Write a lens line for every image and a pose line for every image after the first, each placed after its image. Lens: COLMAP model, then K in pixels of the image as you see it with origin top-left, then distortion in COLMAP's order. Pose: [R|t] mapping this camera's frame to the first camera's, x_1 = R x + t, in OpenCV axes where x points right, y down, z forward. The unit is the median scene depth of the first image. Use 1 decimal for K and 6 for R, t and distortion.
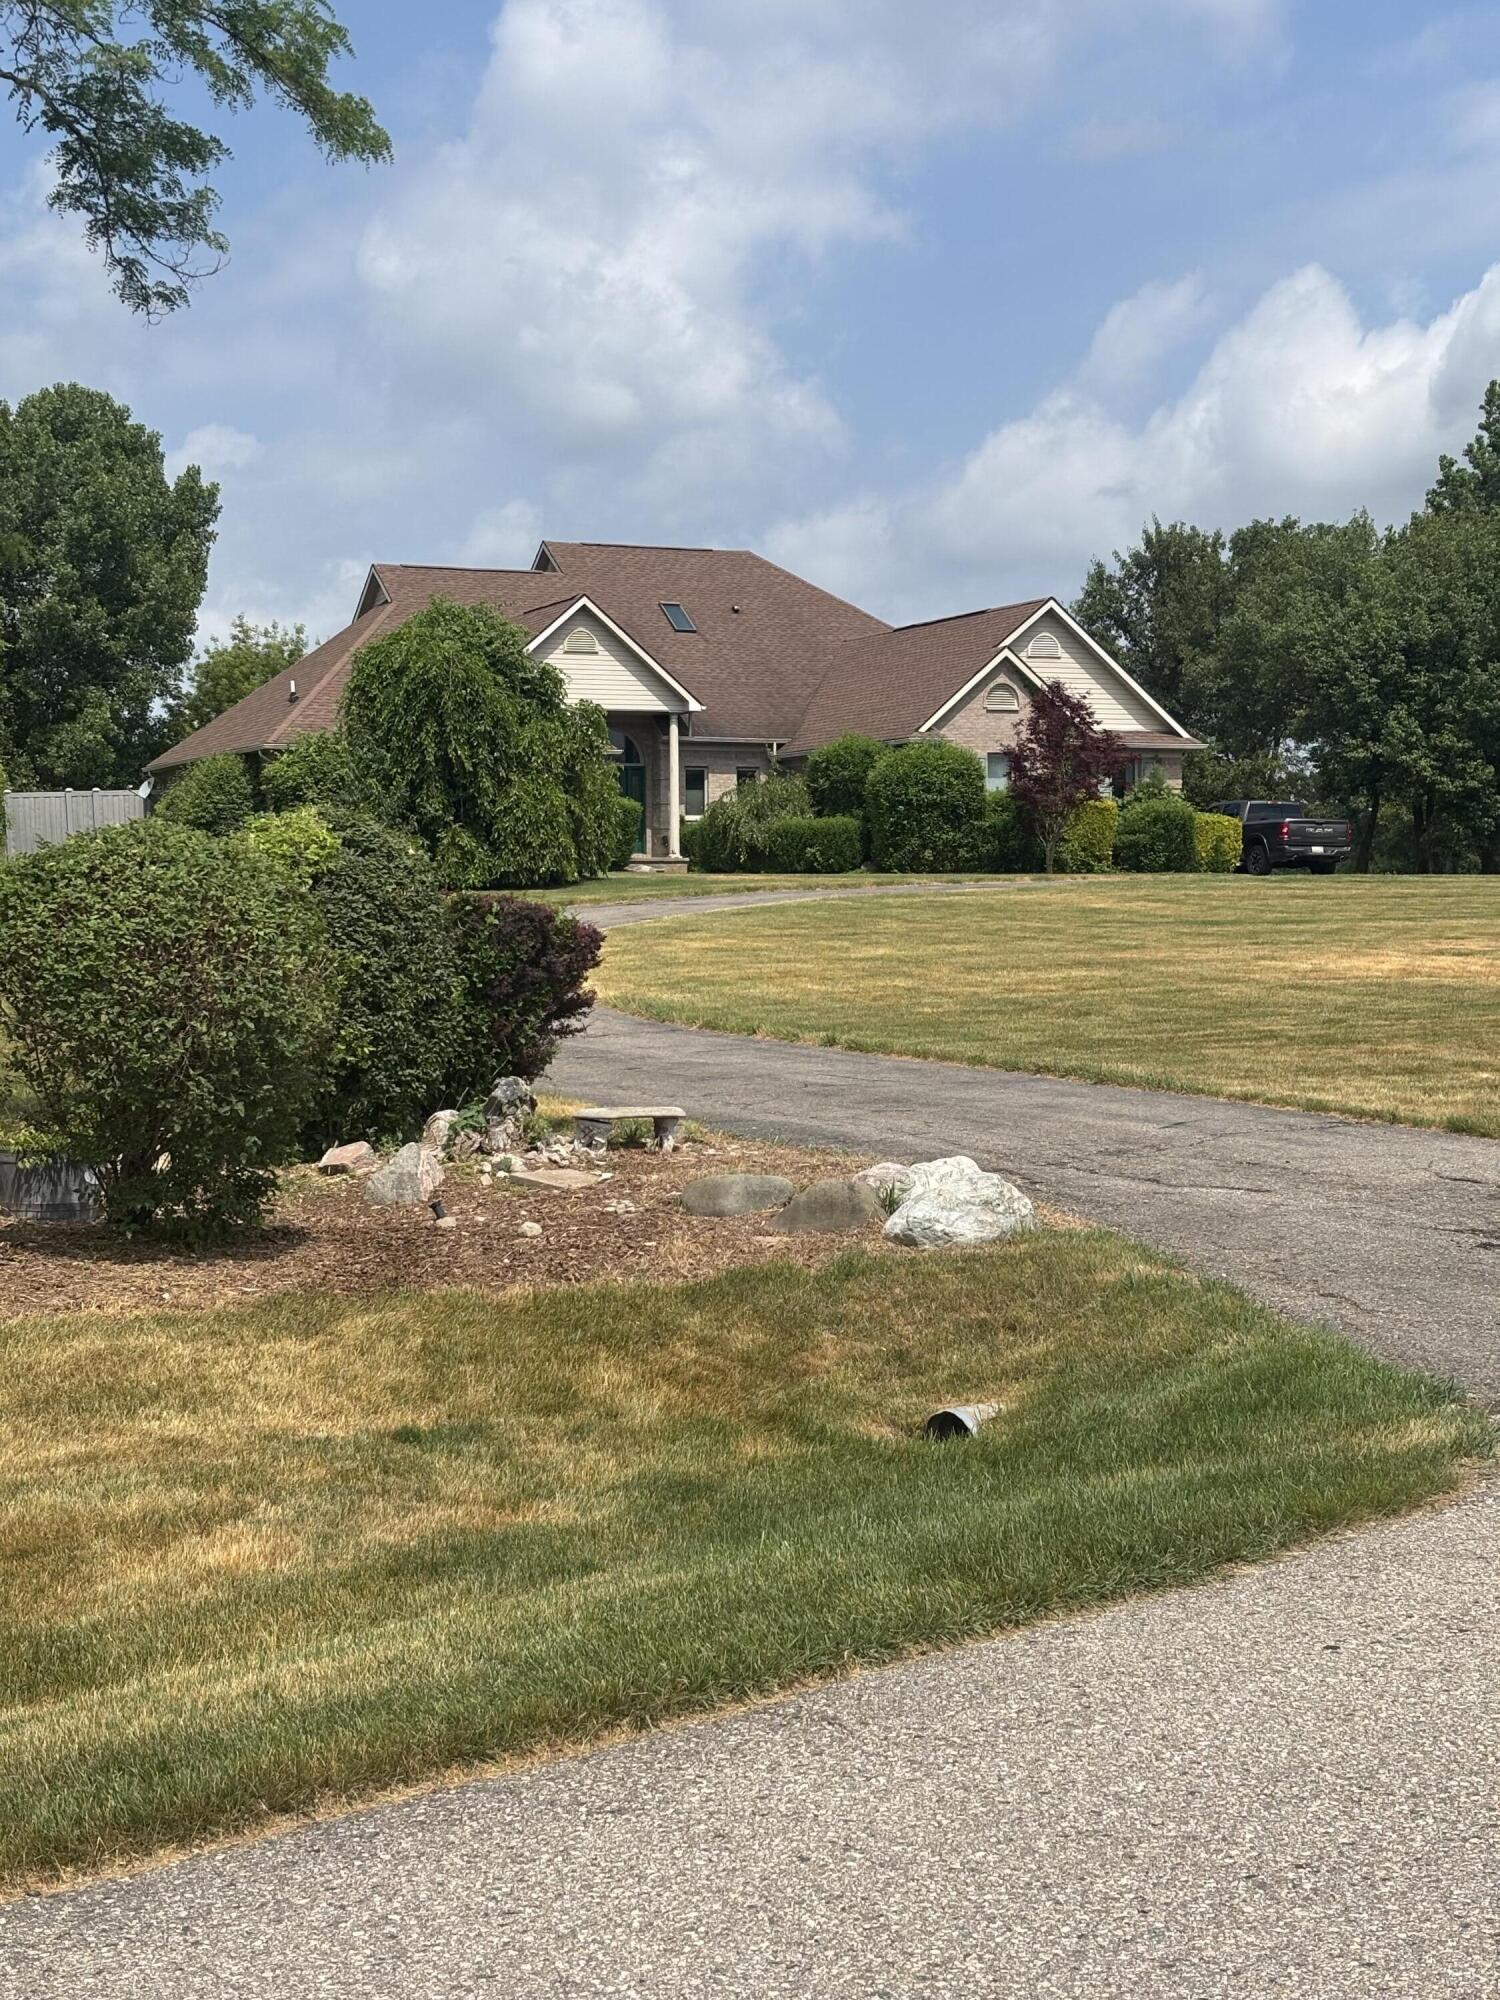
lens RADIAL K [[3023.2, 0, 753.2], [0, 3023.2, 995.2], [0, 0, 1]] dist [0.135553, 0.000000]
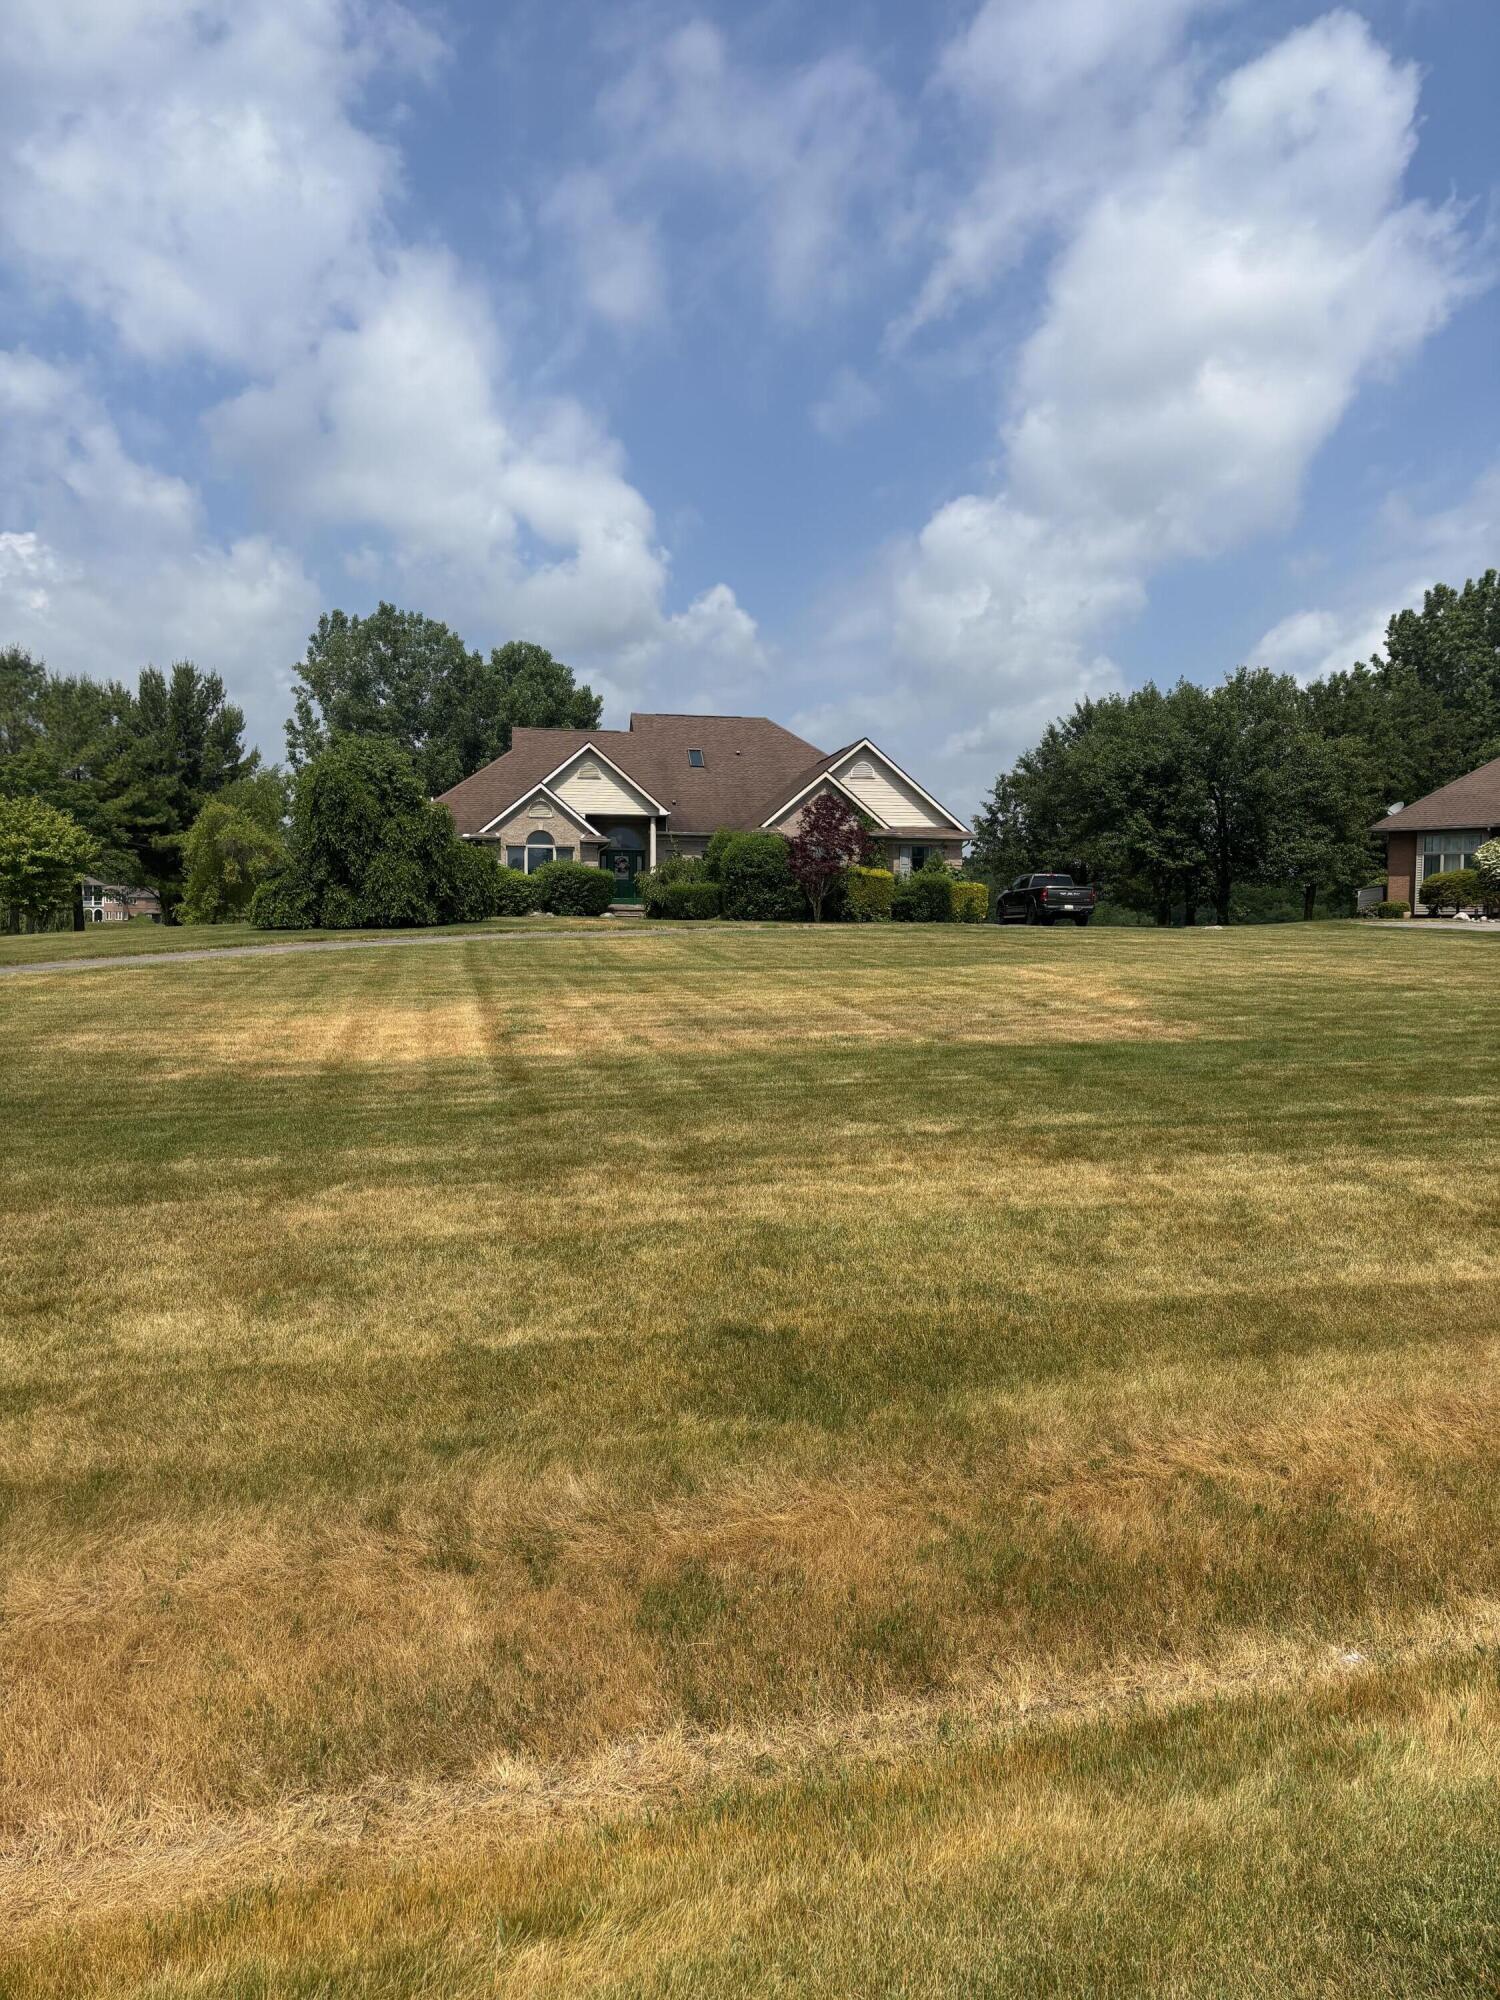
lens RADIAL K [[1515.5, 0, 751.3], [0, 1515.5, 1012.8], [0, 0, 1]] dist [0.058043, -0.040443]
pose [[0.967832, 0.027754, -0.250063, 0.225014], [-0.020924, 0.999333, 0.029931, -0.015277], [0.250727, -0.023736, 0.967767, 0.241827]]
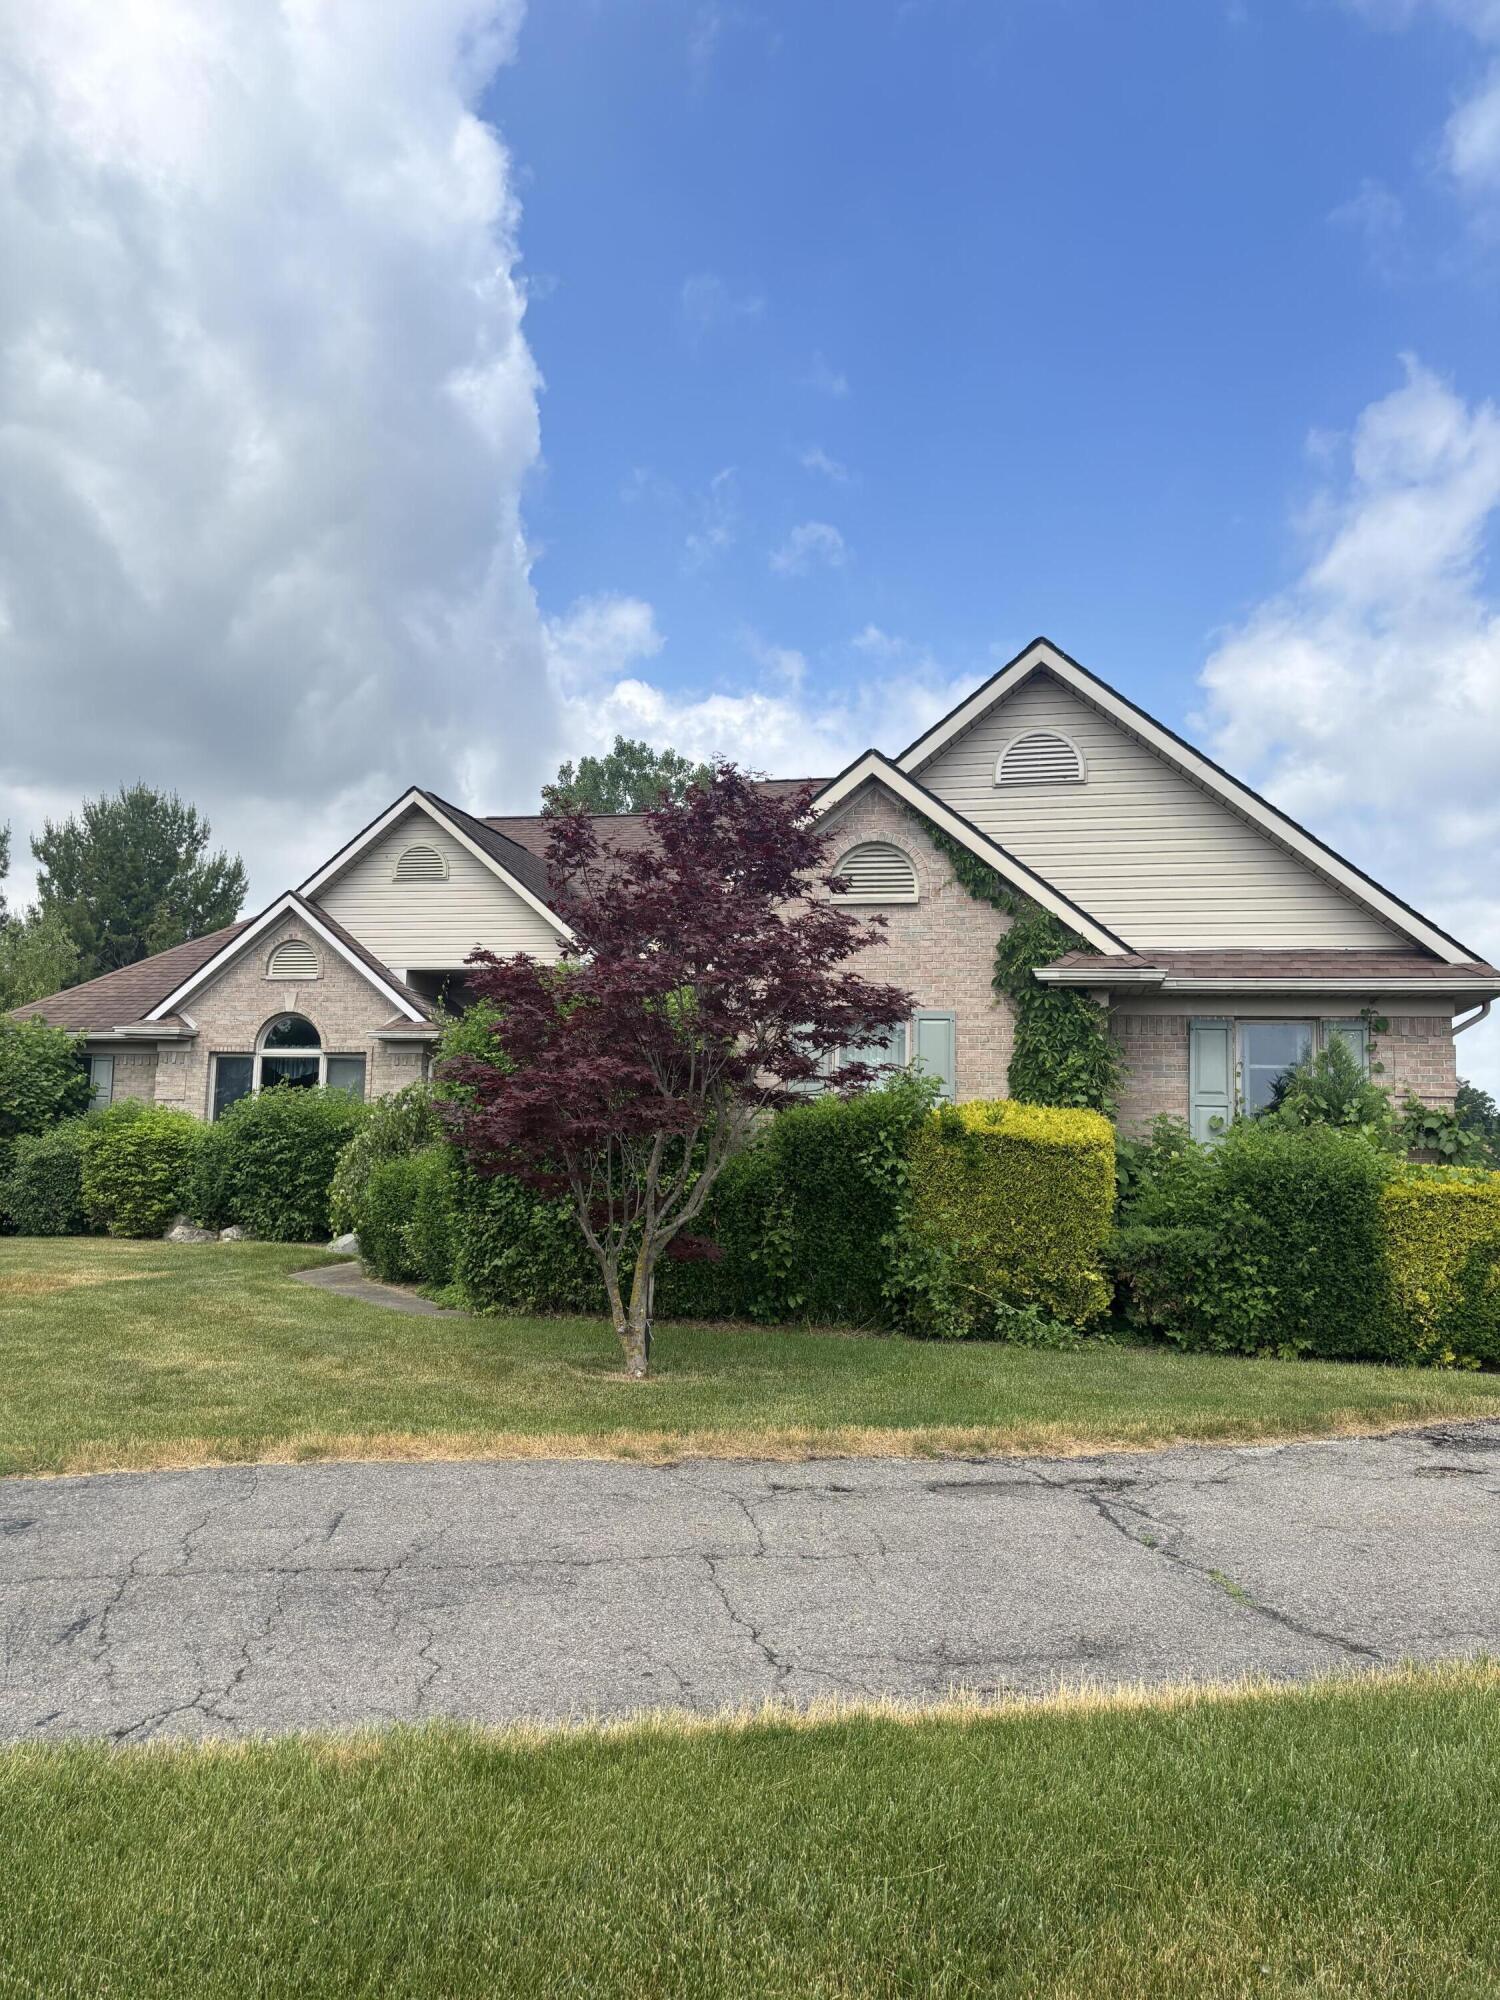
lens RADIAL K [[1515.5, 0, 736.4], [0, 1515.5, 987.5], [0, 0, 1]] dist [0.058043, -0.040443]
pose [[0.807687, -0.042008, -0.588113, 0.177364], [-0.046111, 0.989903, -0.134034, -0.050950], [0.587805, 0.135376, 0.797595, 0.777927]]
